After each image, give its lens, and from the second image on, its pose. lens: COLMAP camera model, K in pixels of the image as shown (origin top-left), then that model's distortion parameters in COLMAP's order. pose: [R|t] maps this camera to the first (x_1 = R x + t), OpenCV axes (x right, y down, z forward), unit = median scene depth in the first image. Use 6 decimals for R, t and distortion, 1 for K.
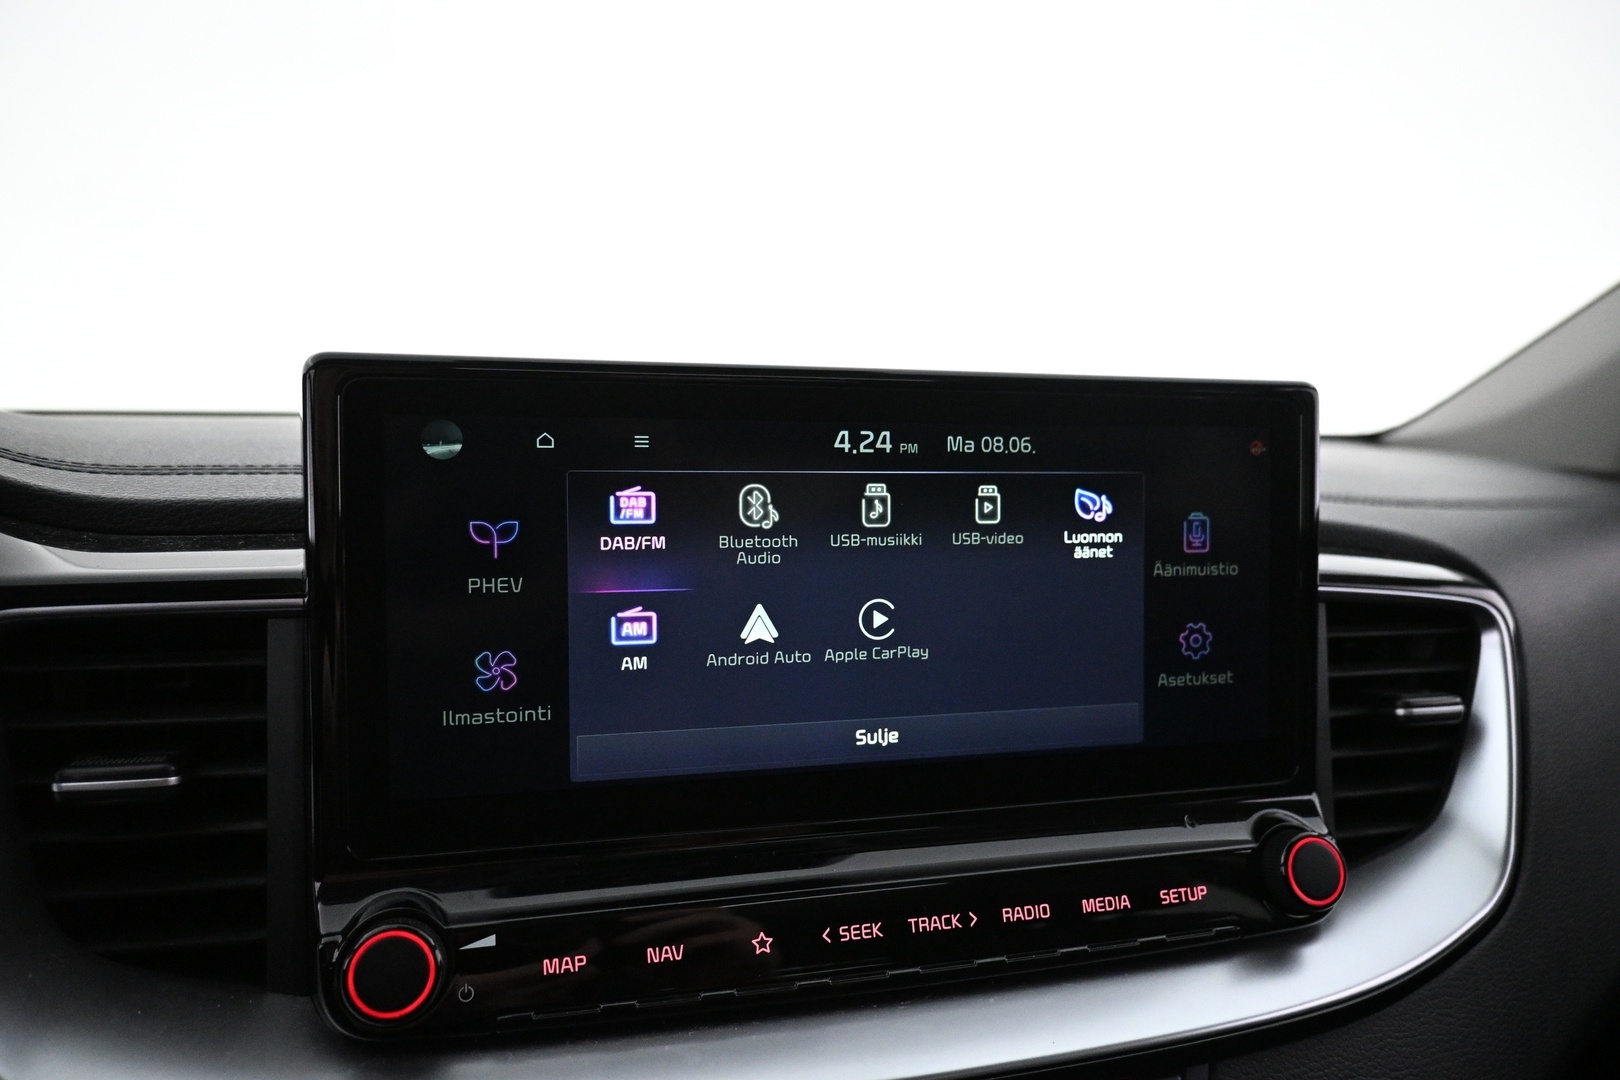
lens RADIAL K [[1080.8, 0, 813.1], [0, 1080.8, 537.9], [0, 0, 1]] dist [-0.004973, -0.003799]
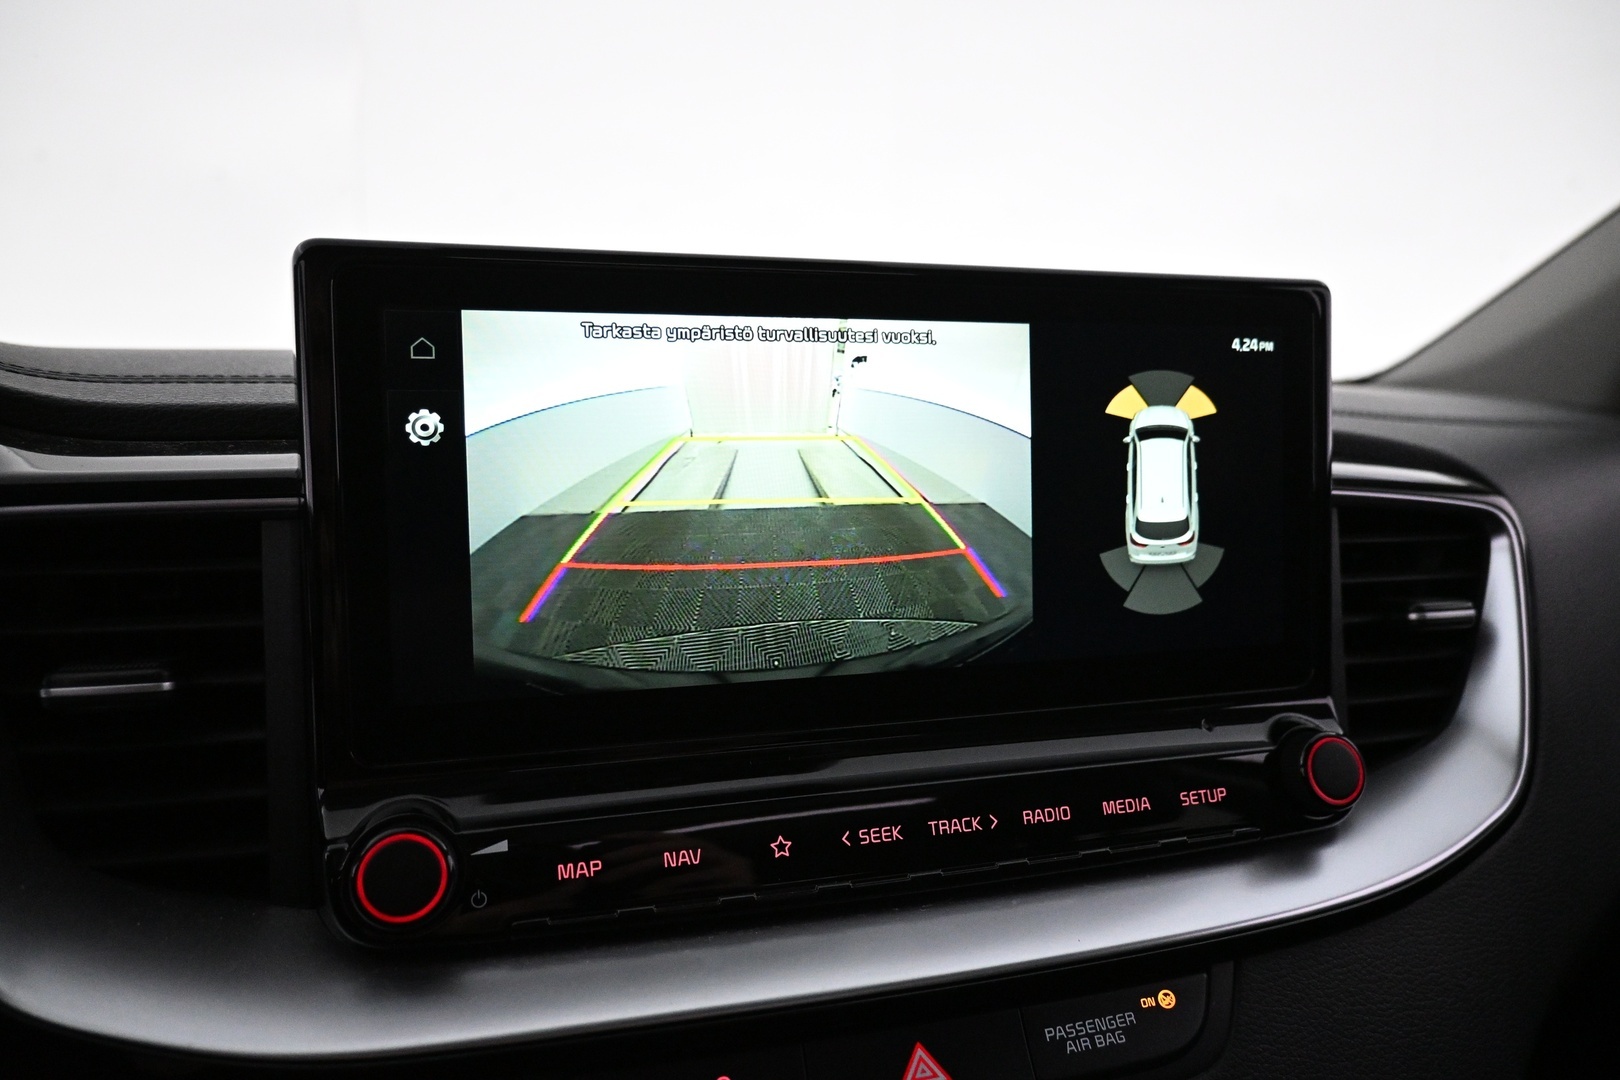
lens RADIAL K [[1080.8, 0, 812.9], [0, 1080.8, 539.0], [0, 0, 1]] dist [-0.004973, -0.003799]
pose [[0.999625, -0.016741, 0.021686, -0.033084], [0.016382, 0.999728, 0.016602, 0.077324], [-0.021958, -0.016241, 0.999627, 0.026209]]
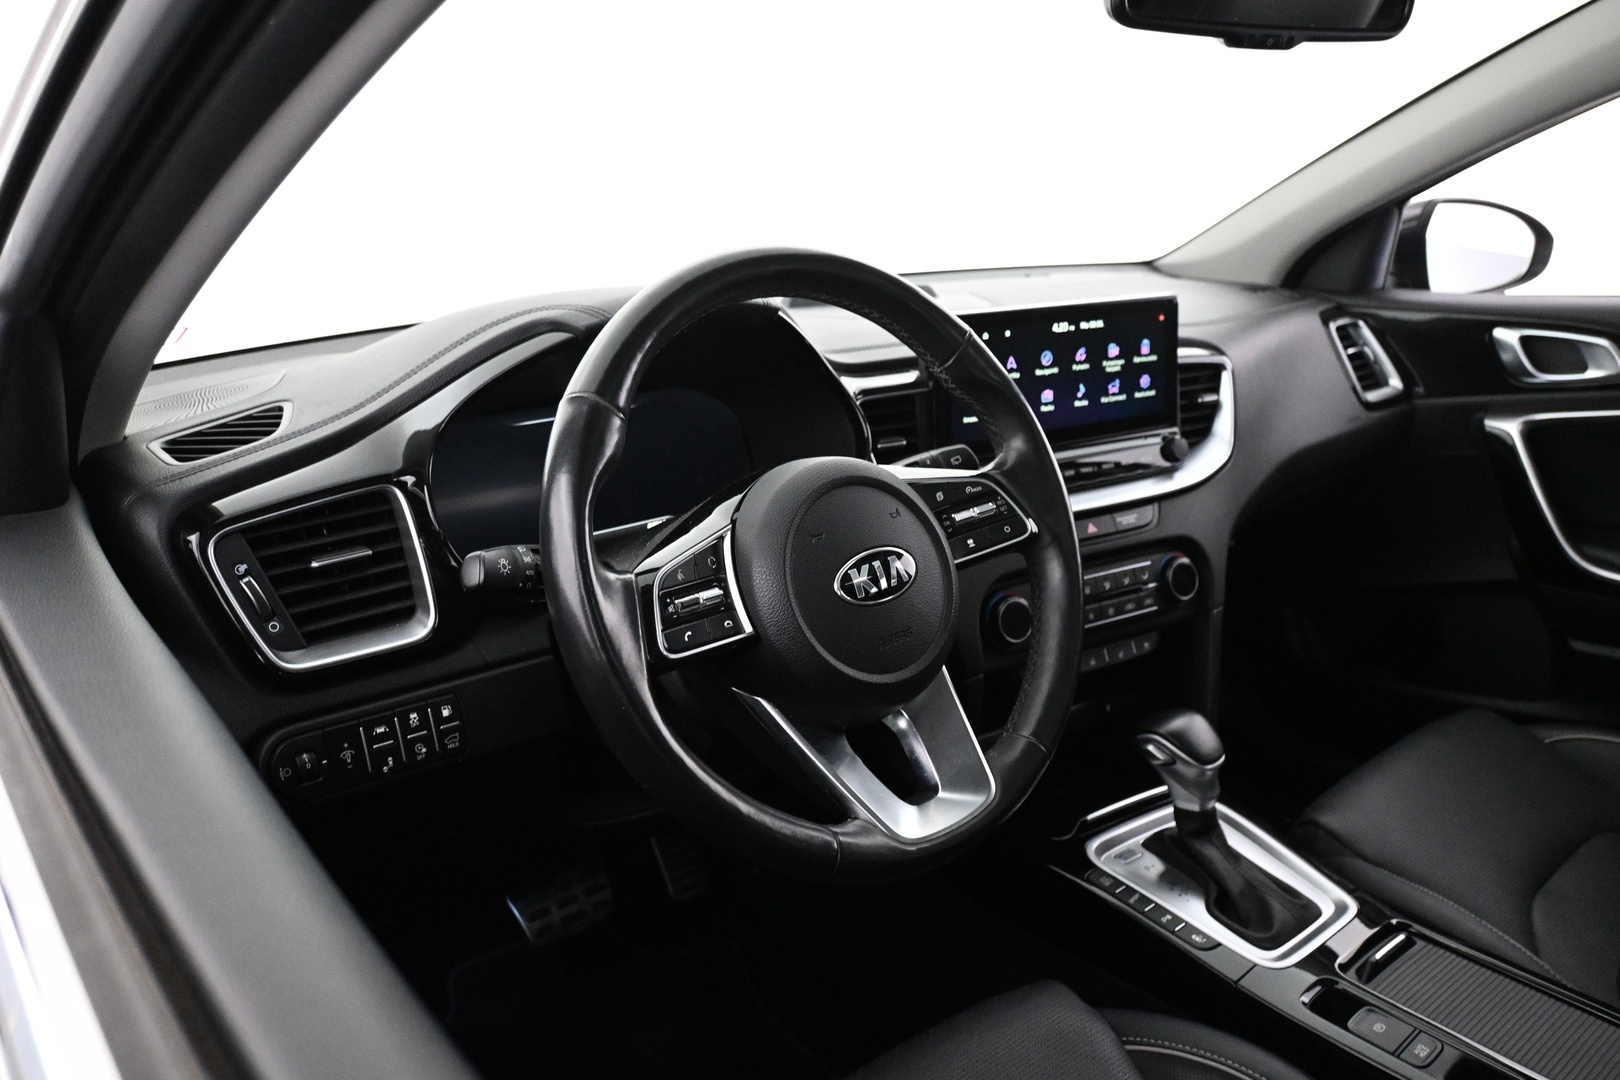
lens RADIAL K [[1219.6, 0, 817.5], [0, 1219.6, 548.8], [0, 0, 1]] dist [-0.007283, -0.004158]
pose [[0.958689, -0.114713, 0.260300, -1.726532], [0.062630, 0.977747, 0.200222, -0.222946], [-0.277476, -0.175648, 0.944540, -2.437536]]
